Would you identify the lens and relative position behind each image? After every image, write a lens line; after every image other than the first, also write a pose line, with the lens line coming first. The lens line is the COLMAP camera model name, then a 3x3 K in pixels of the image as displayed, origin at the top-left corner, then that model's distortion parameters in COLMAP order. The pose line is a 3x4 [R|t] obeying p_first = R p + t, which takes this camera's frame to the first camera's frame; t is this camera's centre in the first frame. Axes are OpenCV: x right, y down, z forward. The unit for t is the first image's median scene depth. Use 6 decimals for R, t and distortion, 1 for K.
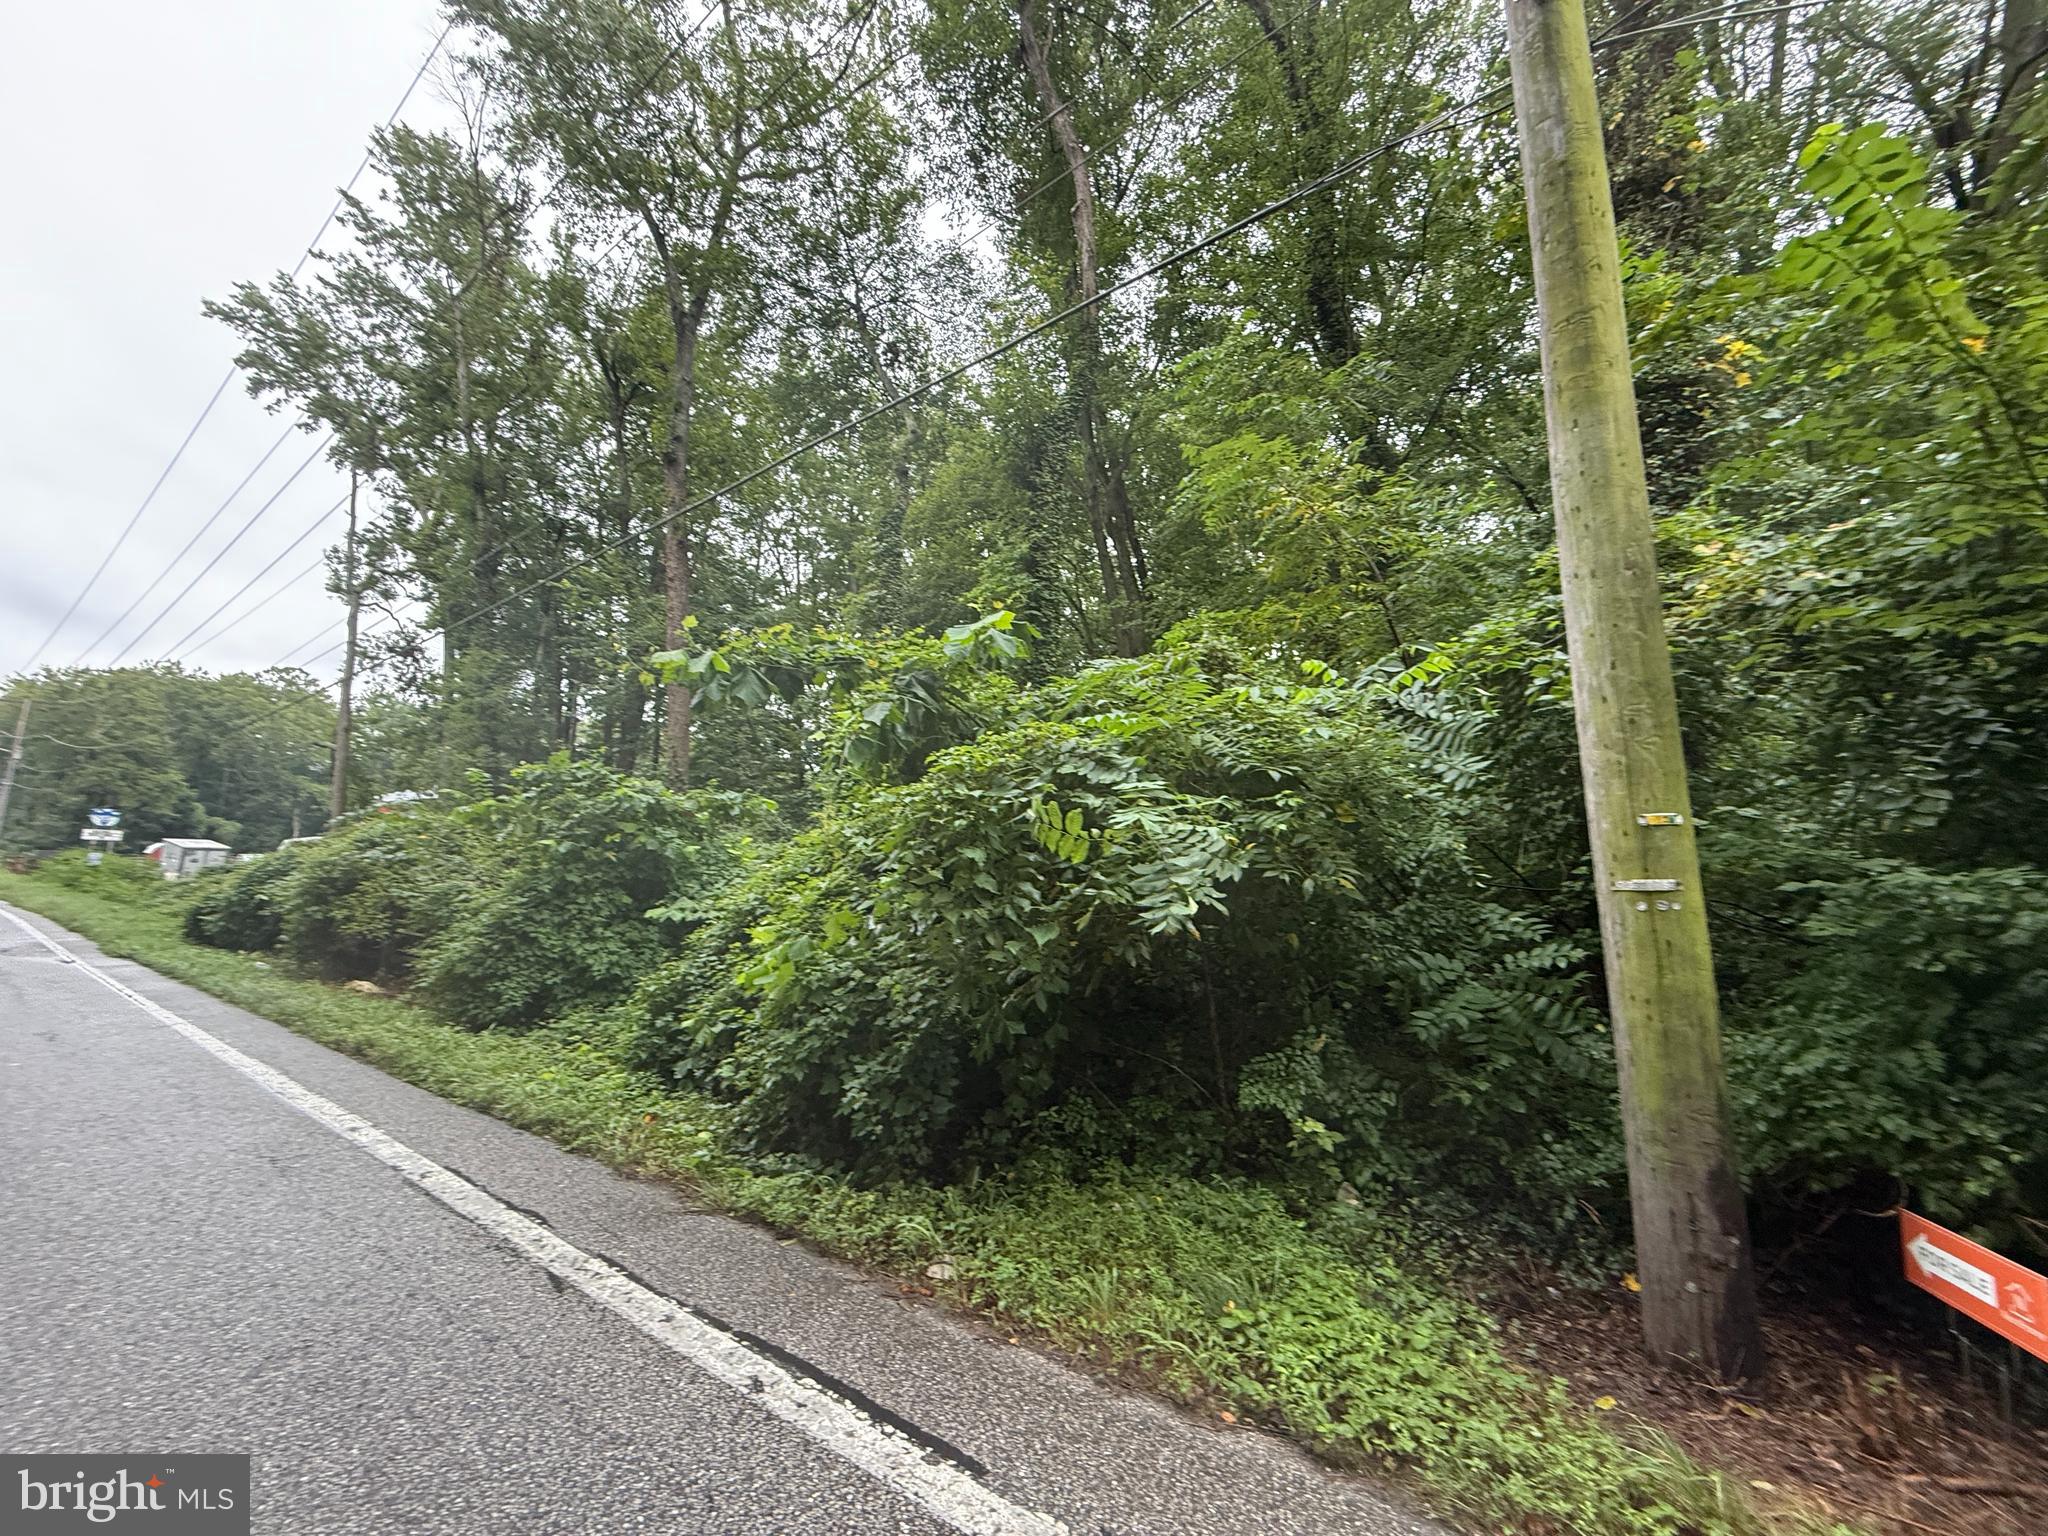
lens RADIAL K [[804.0, 0, 1008.4], [0, 804.0, 768.8], [0, 0, 1]] dist [-0.000096, -0.000051]
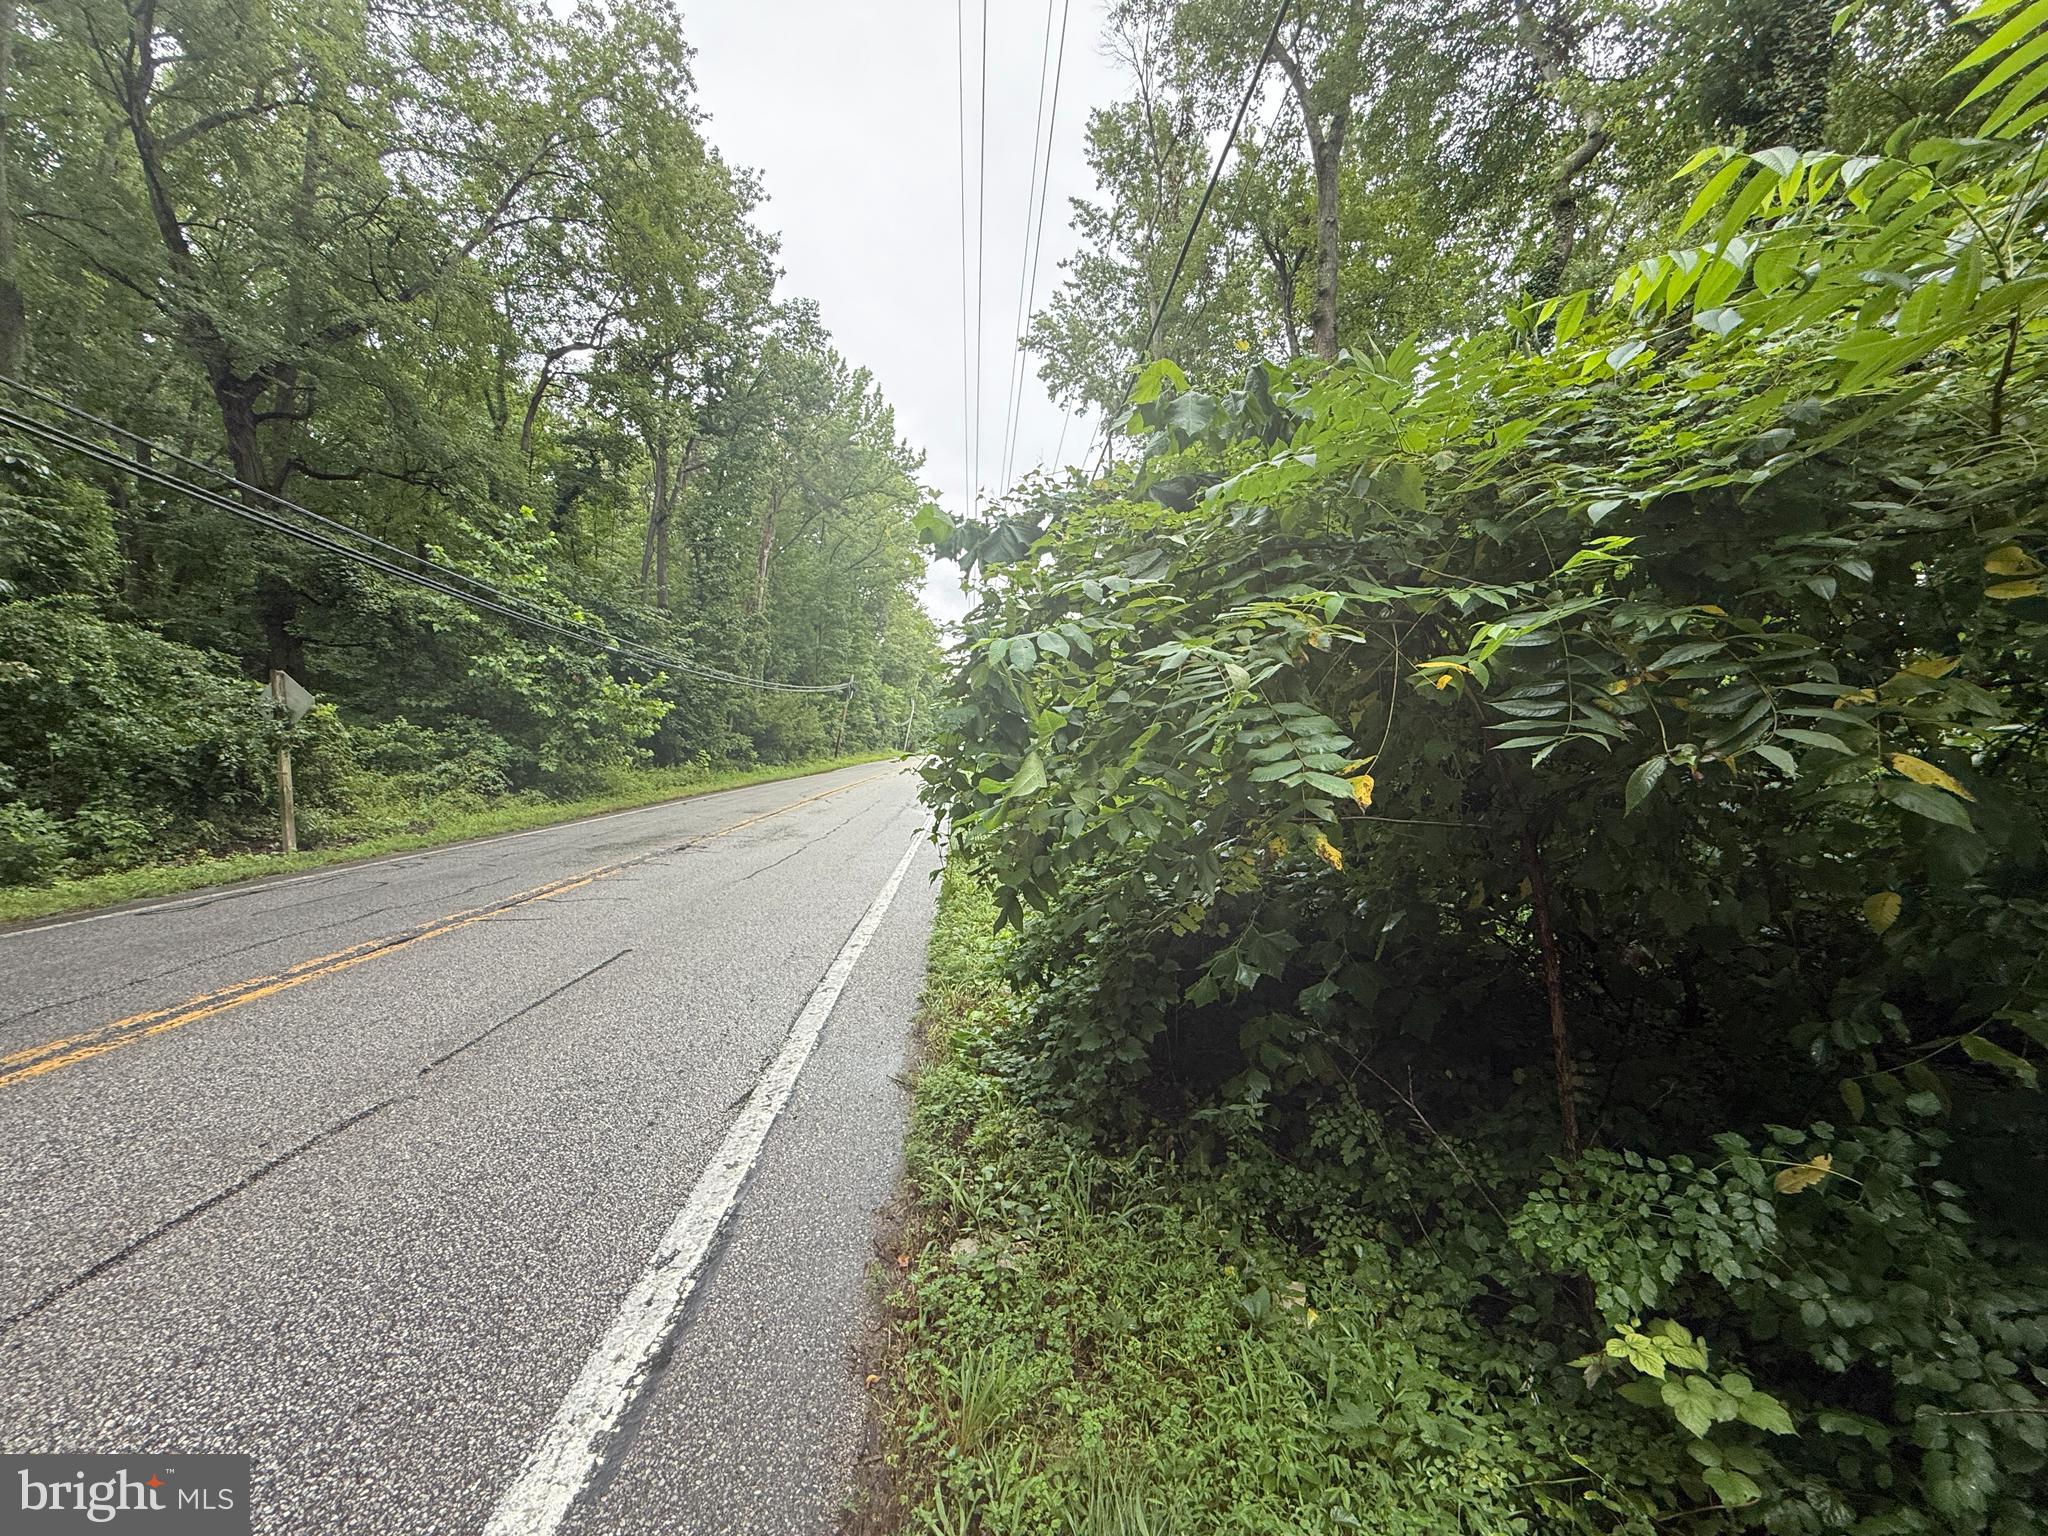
lens RADIAL K [[804.0, 0, 1008.4], [0, 804.0, 768.8], [0, 0, 1]] dist [-0.000096, -0.000051]
pose [[0.645868, 0.017212, -0.763255, 0.401926], [0.084390, 0.992010, 0.093782, 0.068385], [0.758771, -0.124982, 0.639255, 0.446290]]
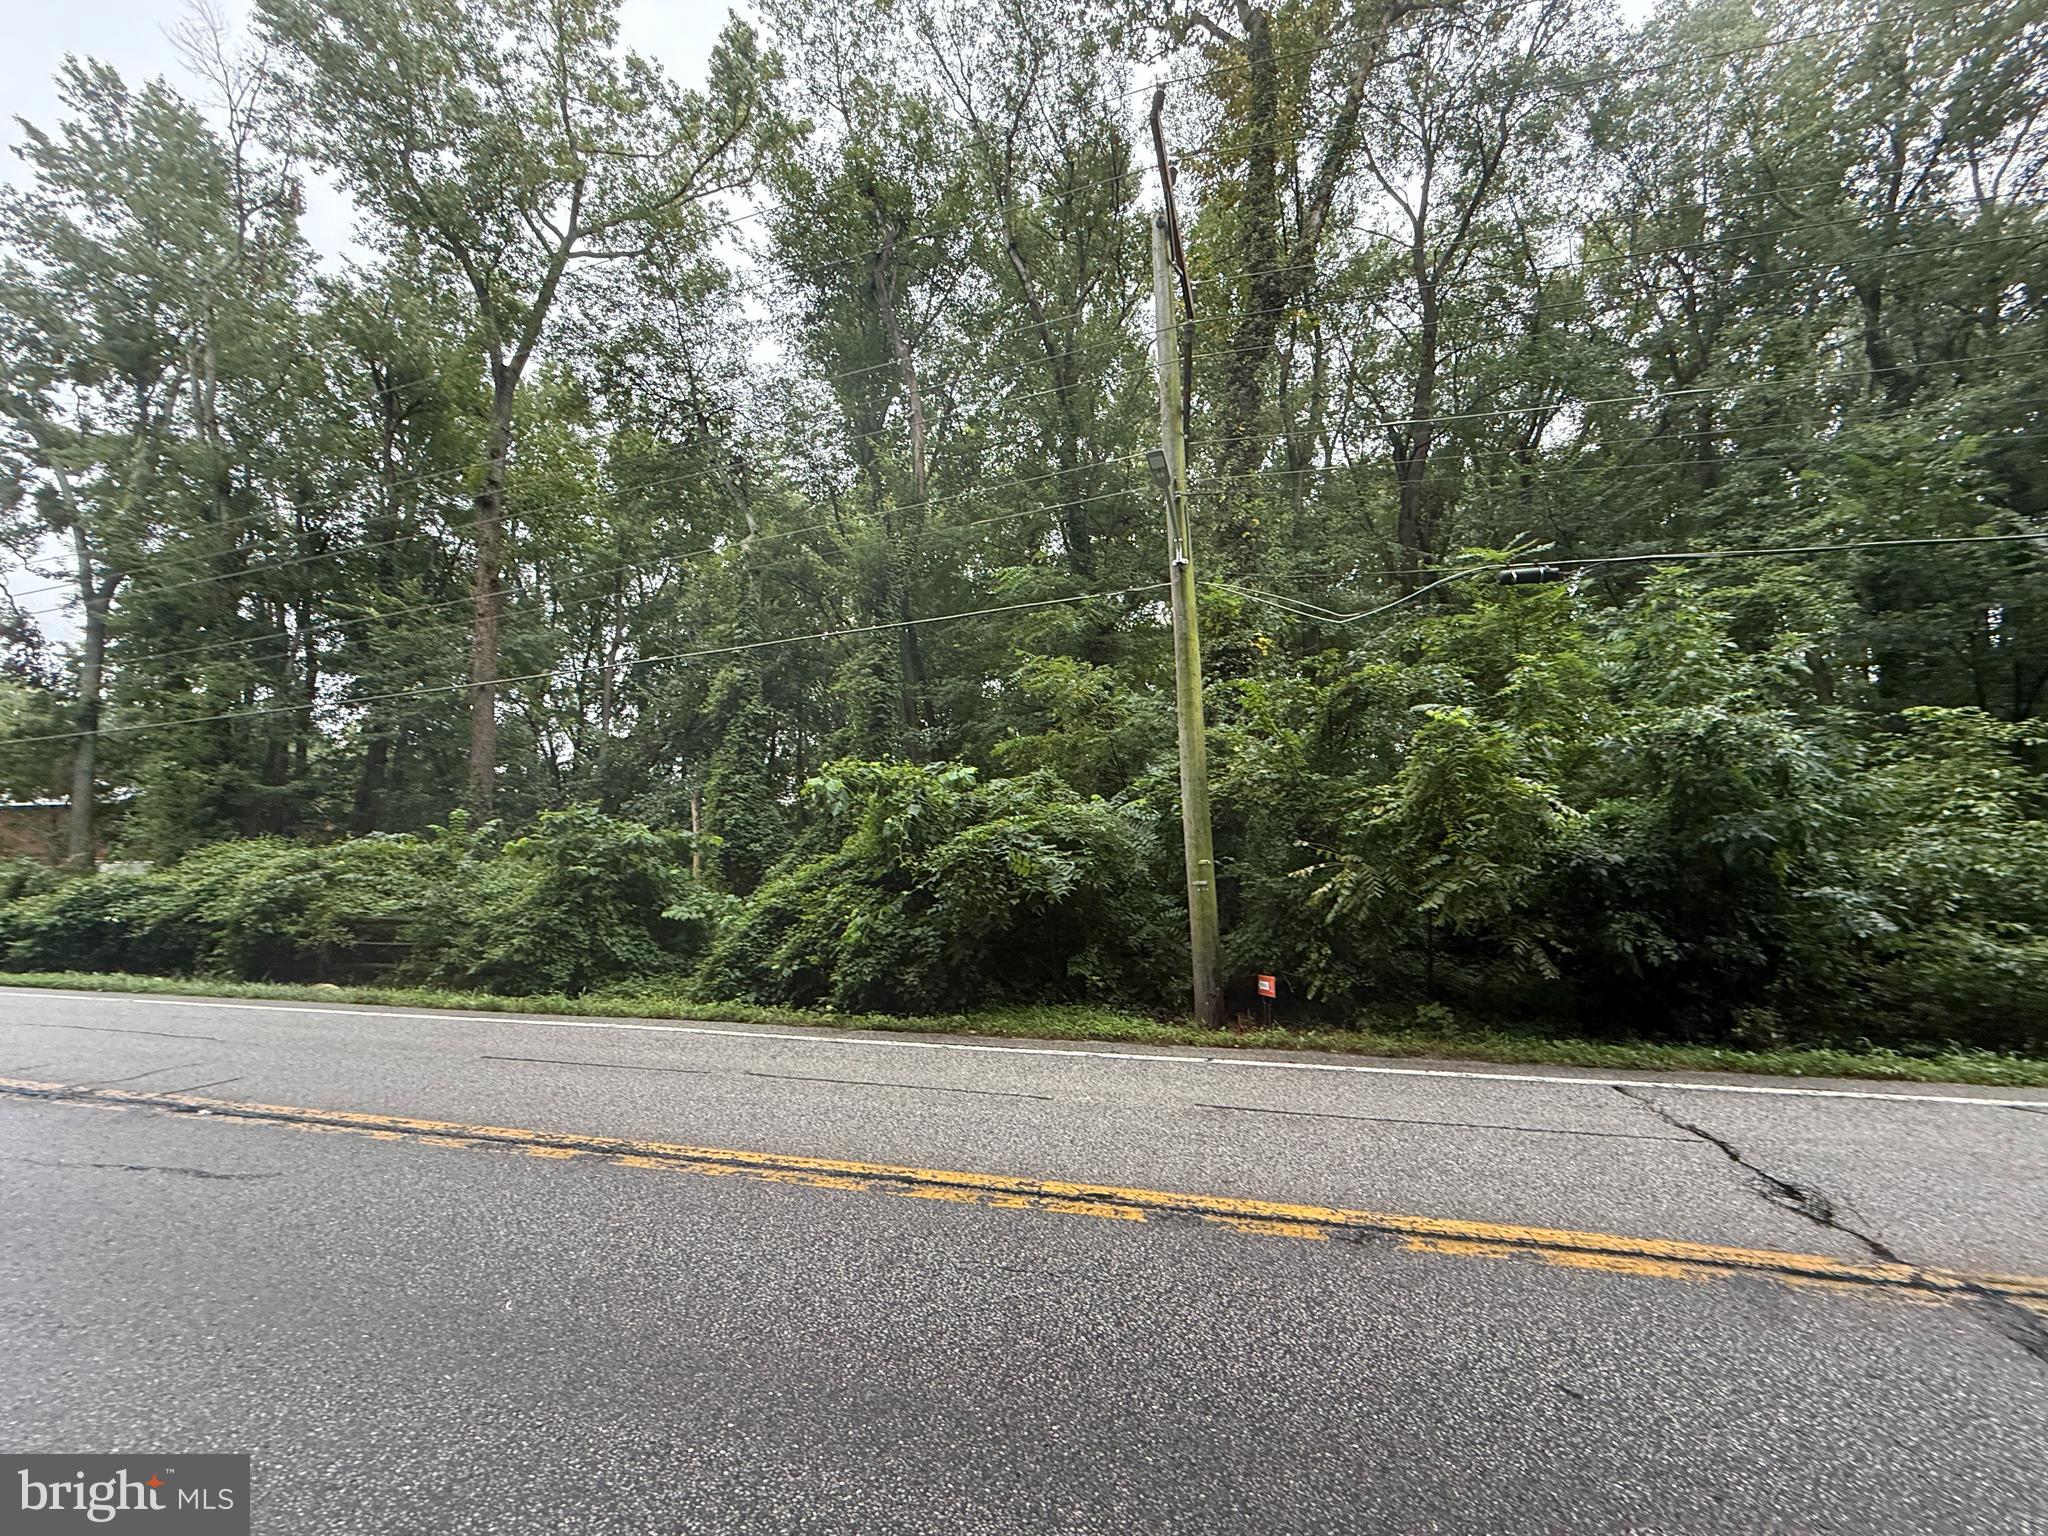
lens RADIAL K [[811.4, 0, 972.0], [0, 811.4, 721.0], [0, 0, 1]] dist [0.017174, 0.000108]
pose [[0.952095, 0.050900, 0.301537, -0.716165], [-0.026938, 0.996177, -0.083102, -0.134499], [-0.304614, 0.070998, 0.949826, -1.232517]]
